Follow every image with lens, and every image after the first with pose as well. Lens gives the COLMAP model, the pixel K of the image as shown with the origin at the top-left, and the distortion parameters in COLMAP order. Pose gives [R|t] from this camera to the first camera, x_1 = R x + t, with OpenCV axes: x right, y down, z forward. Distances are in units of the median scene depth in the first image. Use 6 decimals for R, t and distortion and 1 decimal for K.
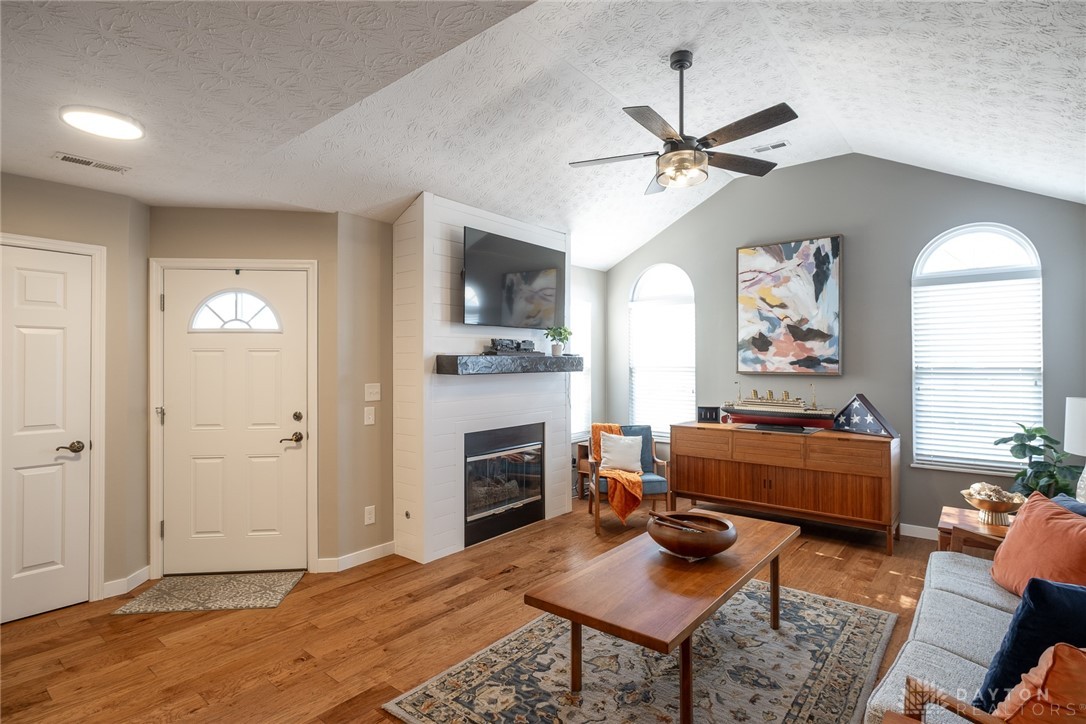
lens RADIAL K [[545.3, 0, 542.5], [0, 545.3, 363.1], [0, 0, 1]] dist [-0.004969, -0.000375]
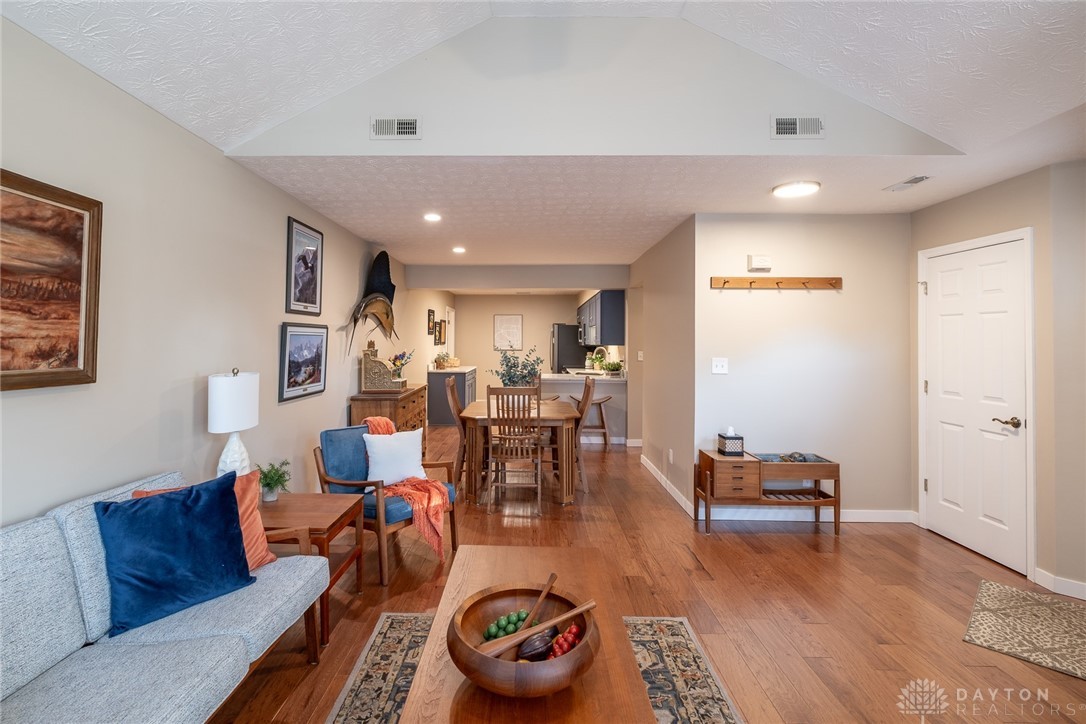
lens RADIAL K [[477.1, 0, 526.7], [0, 477.1, 327.3], [0, 0, 1]] dist [0.002613, 0.000337]
pose [[-0.776125, -0.016984, -0.630350, 0.503602], [0.004239, 0.999474, -0.032149, -0.006852], [0.630565, -0.027623, -0.775645, 1.180443]]
